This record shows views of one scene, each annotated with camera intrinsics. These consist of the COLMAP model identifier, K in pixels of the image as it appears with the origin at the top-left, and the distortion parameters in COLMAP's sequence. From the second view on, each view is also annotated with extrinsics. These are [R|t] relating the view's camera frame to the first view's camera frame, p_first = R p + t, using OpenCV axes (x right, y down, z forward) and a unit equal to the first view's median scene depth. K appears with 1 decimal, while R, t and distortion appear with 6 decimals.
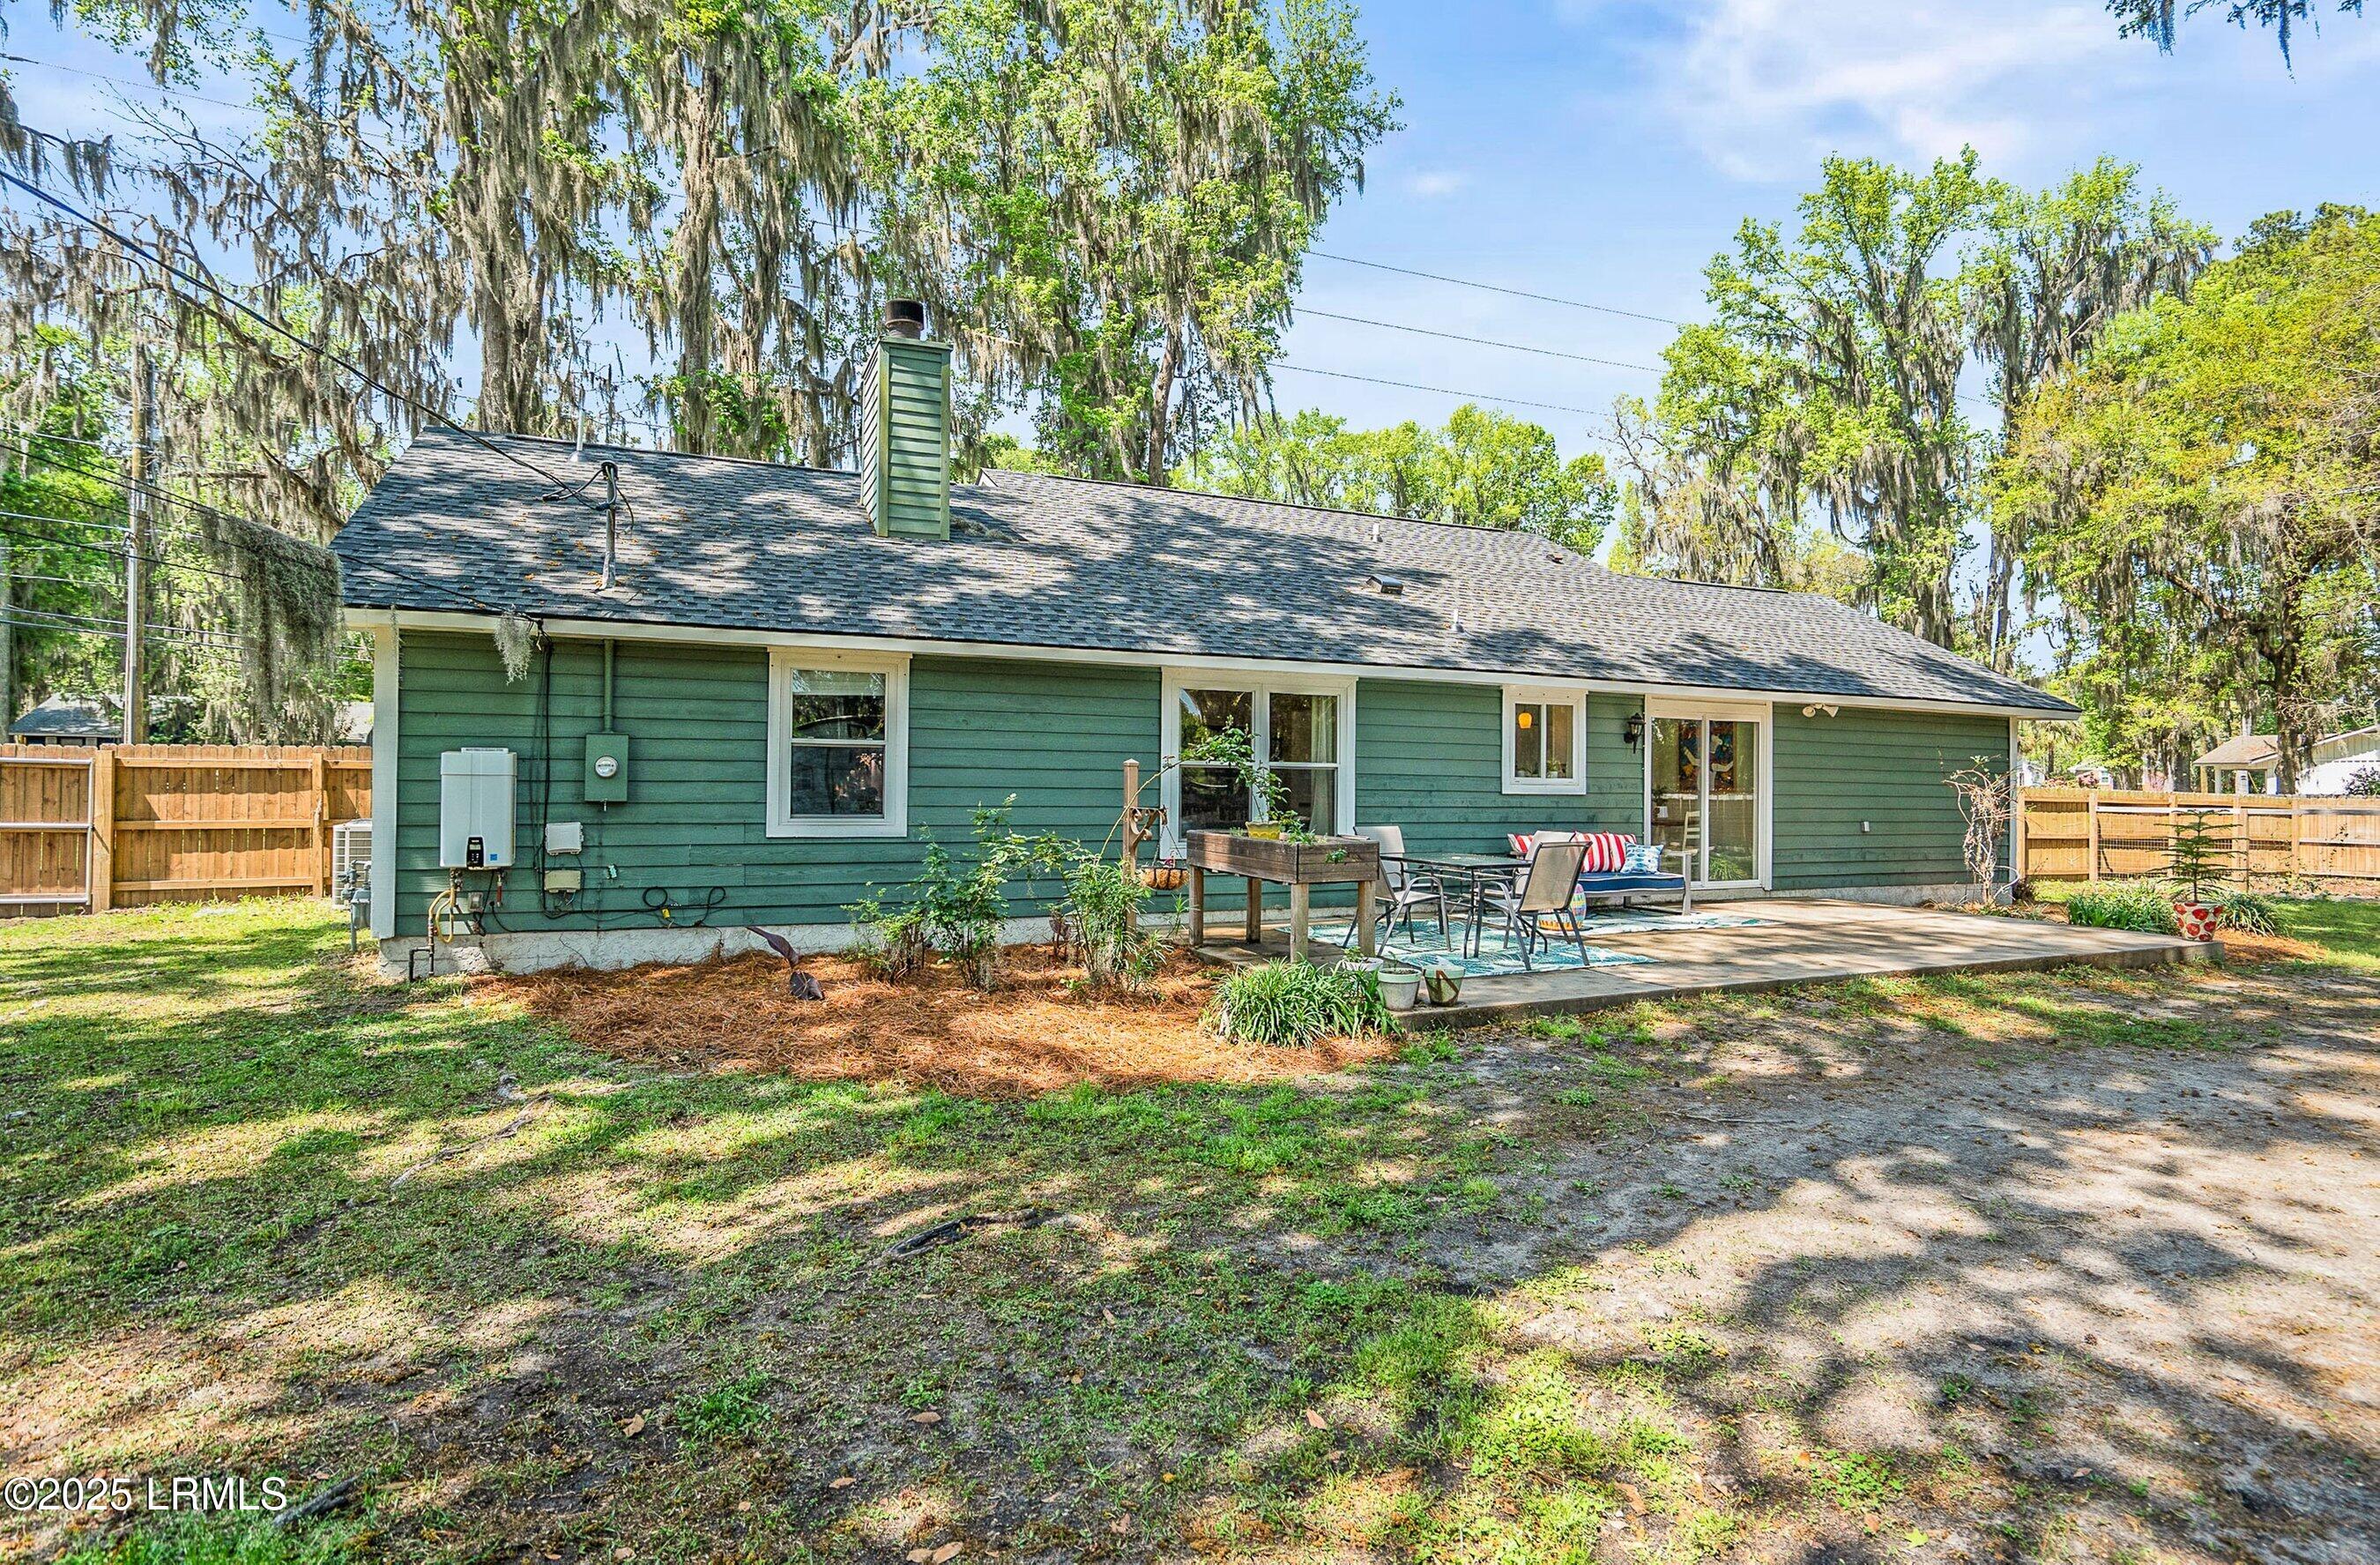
lens RADIAL K [[1311.6, 0, 1190.0], [0, 1311.6, 782.5], [0, 0, 1]] dist [-0.023427, 0.017740]
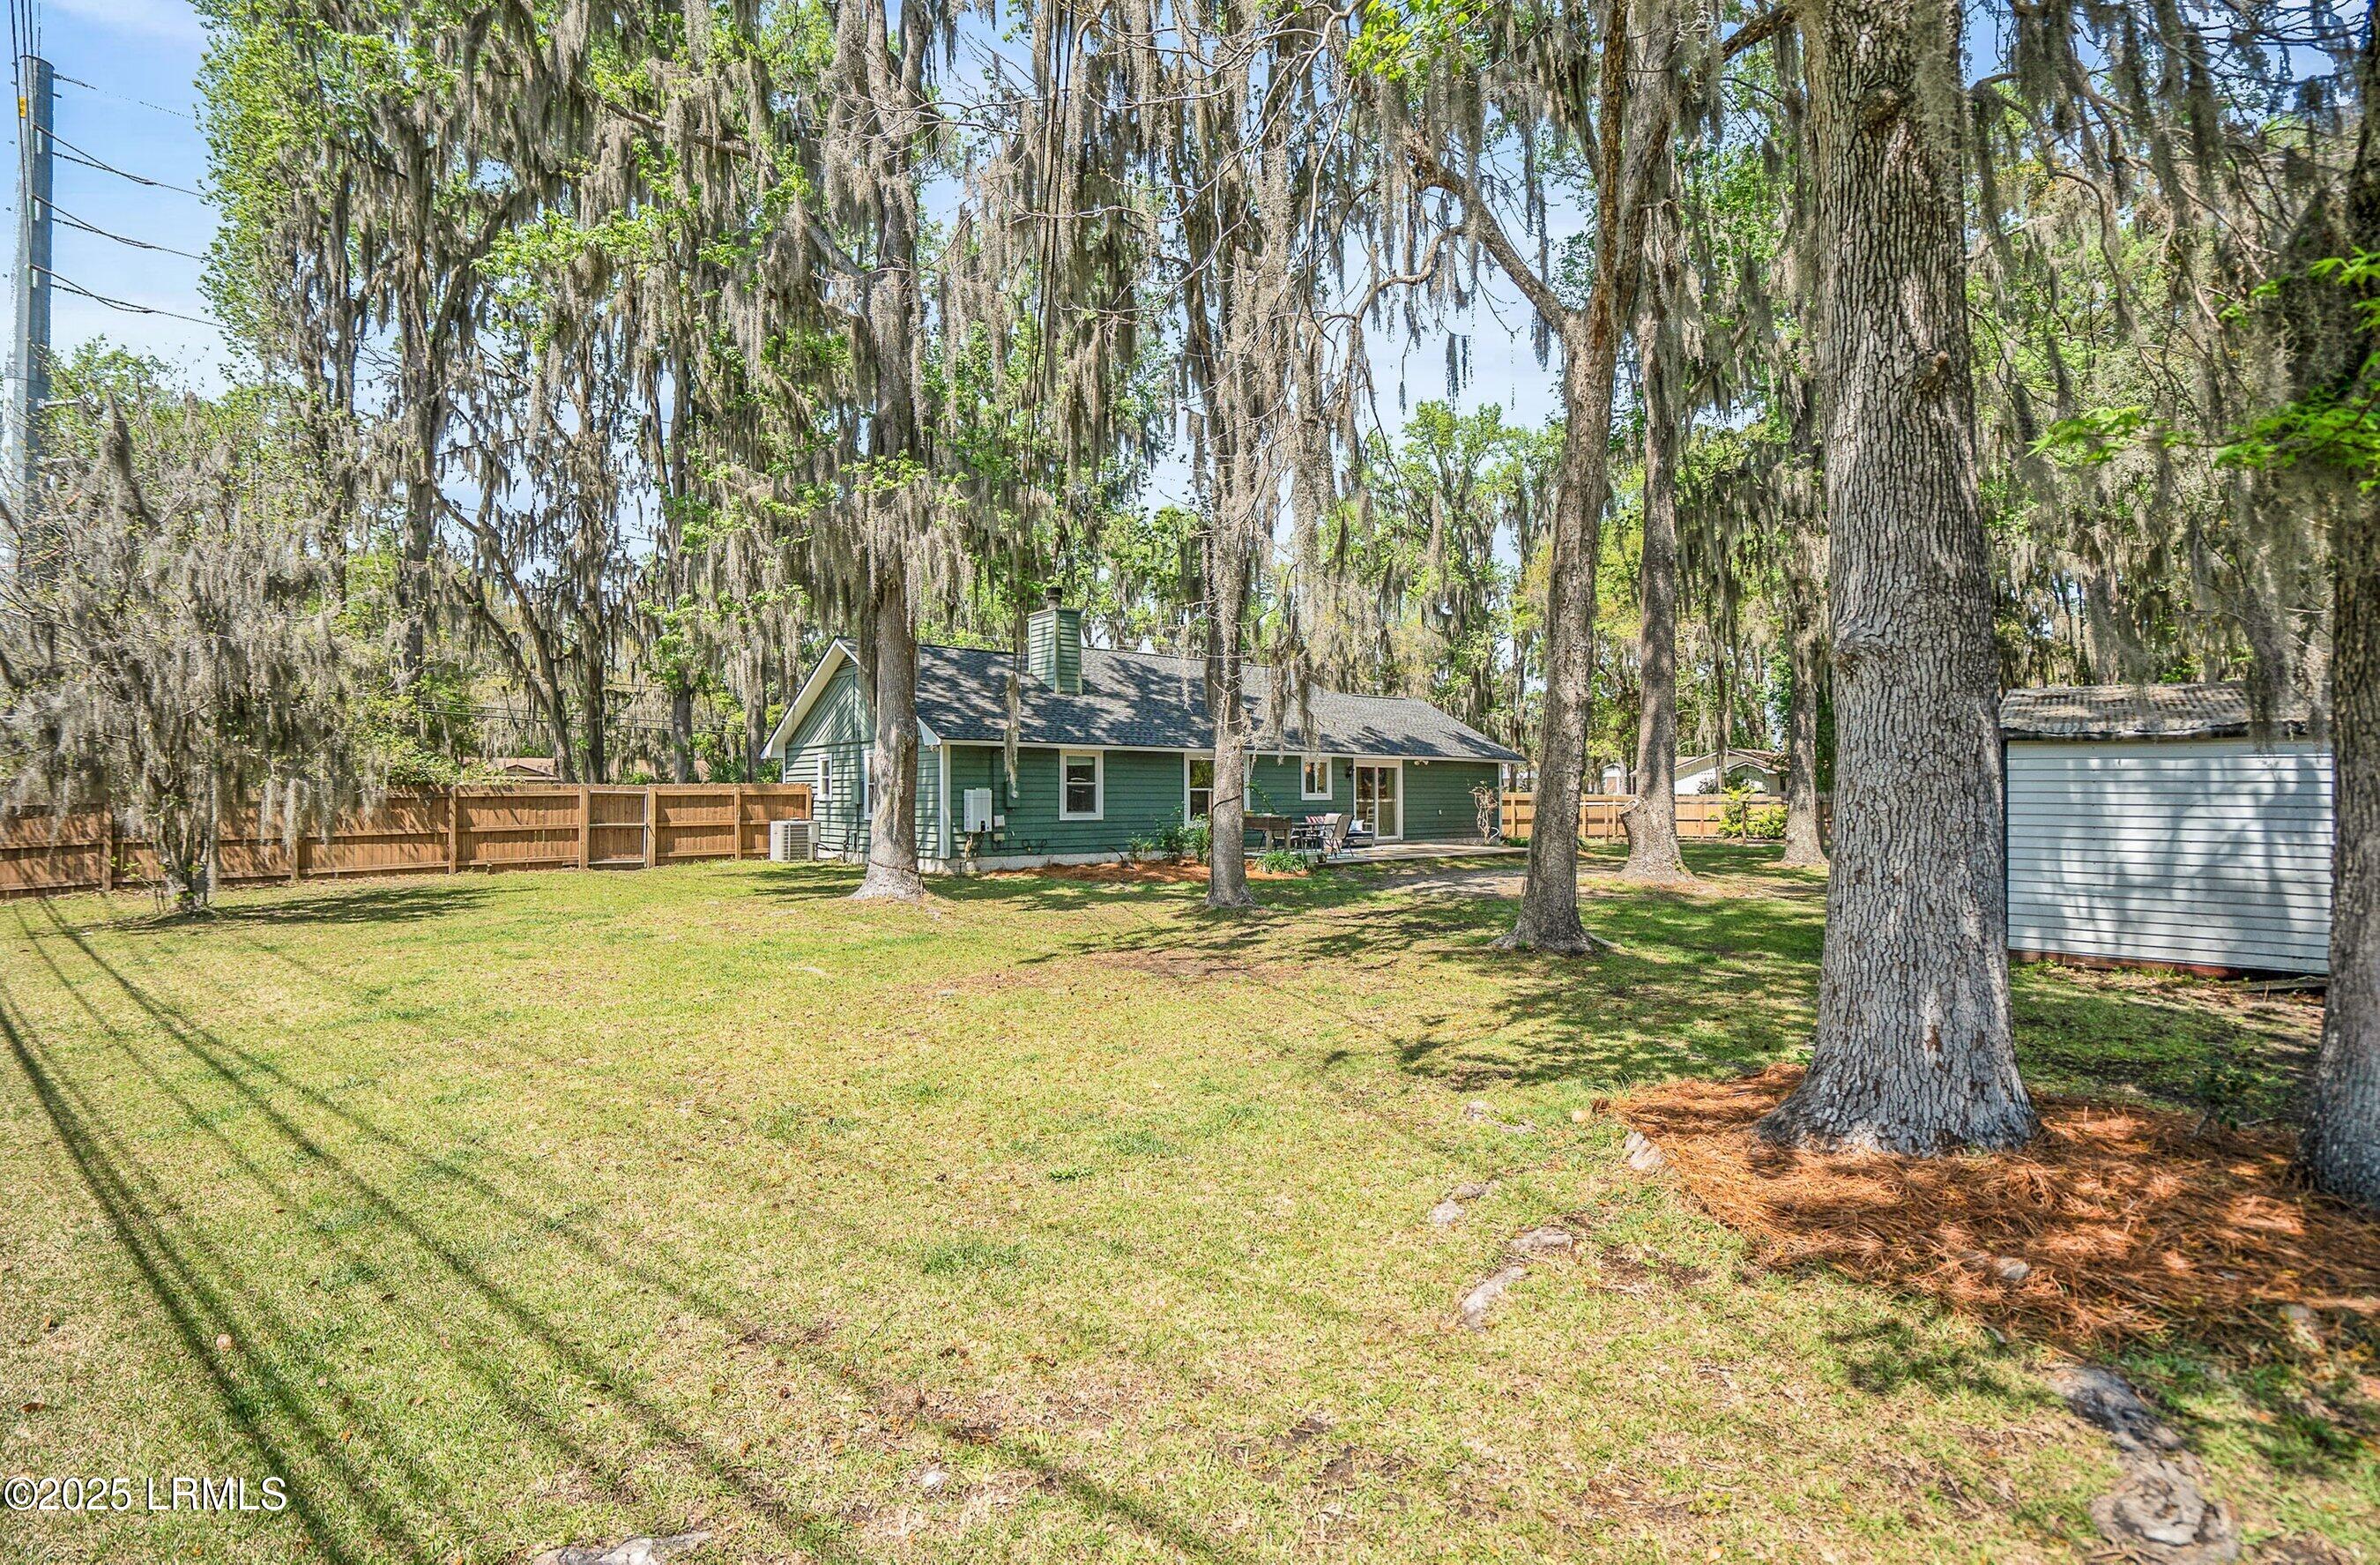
lens RADIAL K [[1311.6, 0, 1190.0], [0, 1311.6, 782.5], [0, 0, 1]] dist [-0.023427, 0.017740]
pose [[0.960594, -0.008989, 0.277809, -0.594714], [0.010462, 0.999938, -0.003821, -0.016037], [-0.277757, 0.006577, 0.960629, -1.195112]]
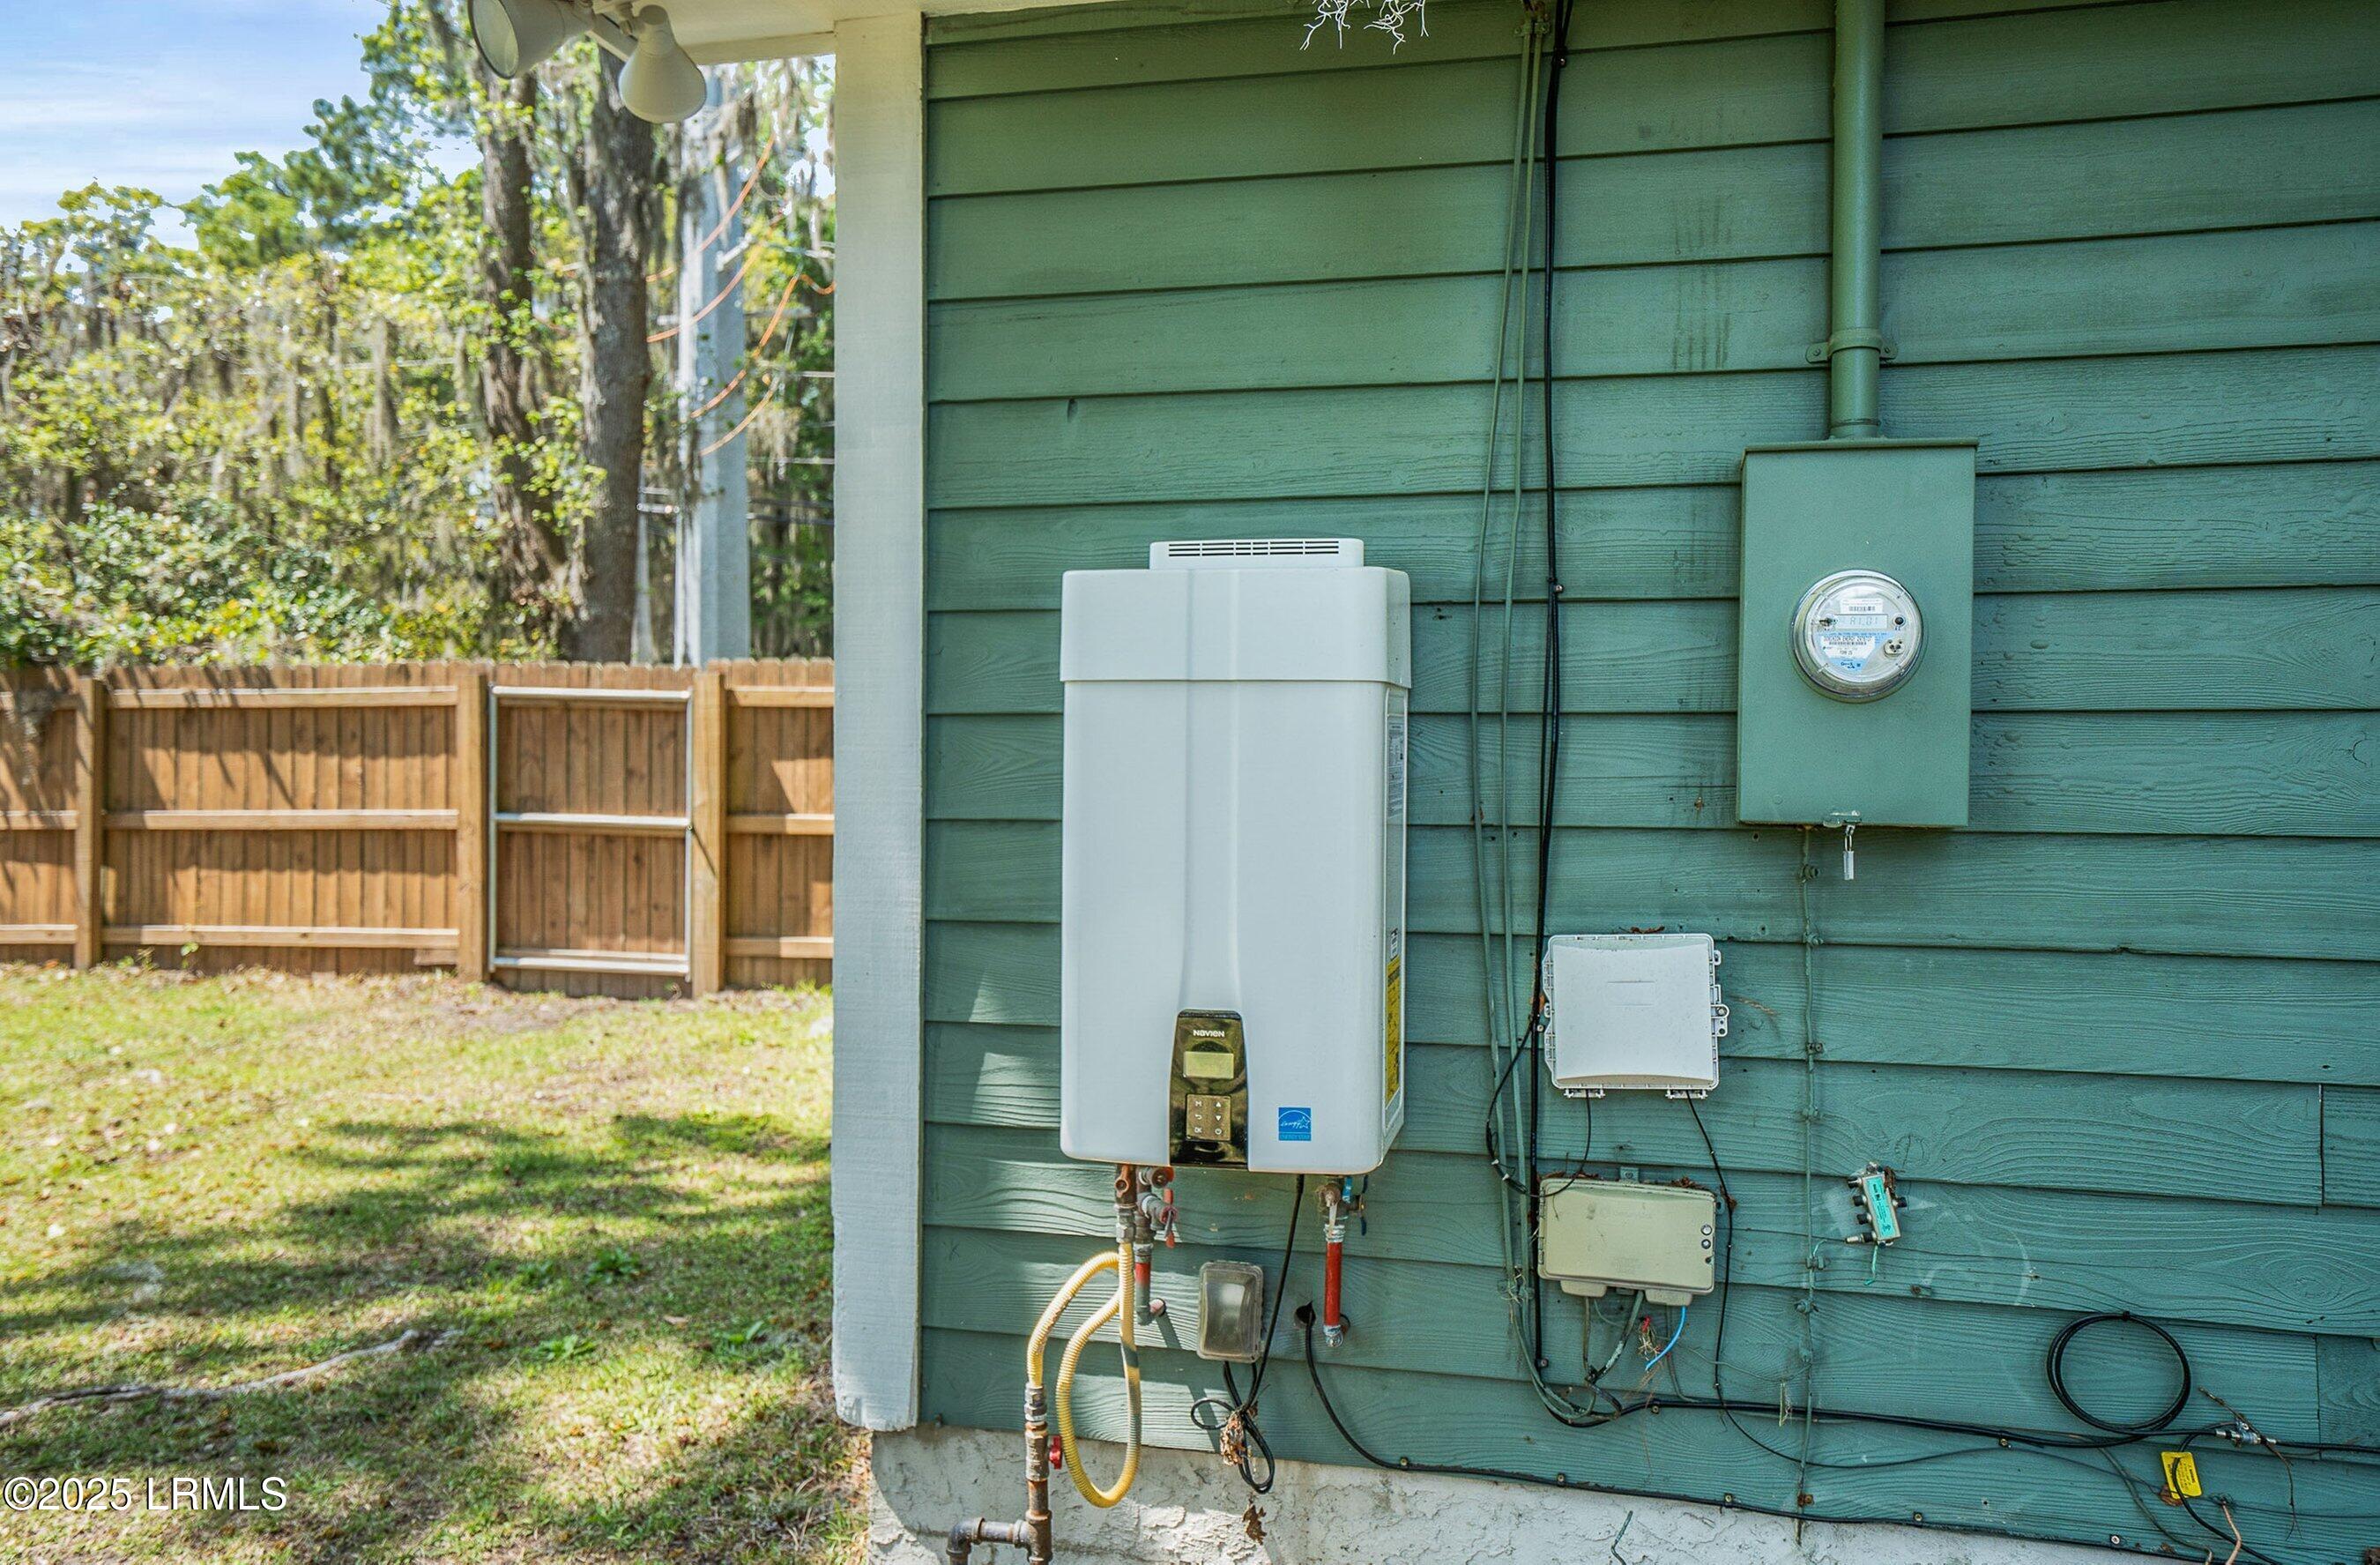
lens RADIAL K [[1900.3, 0, 1190.0], [0, 1900.3, 782.5], [0, 0, 1]] dist [-0.006763, -0.002040]
pose [[0.812230, 0.009987, -0.583252, -0.258956], [0.003572, 0.999750, 0.022094, 0.001813], [0.583327, -0.020029, 0.811990, 0.515602]]
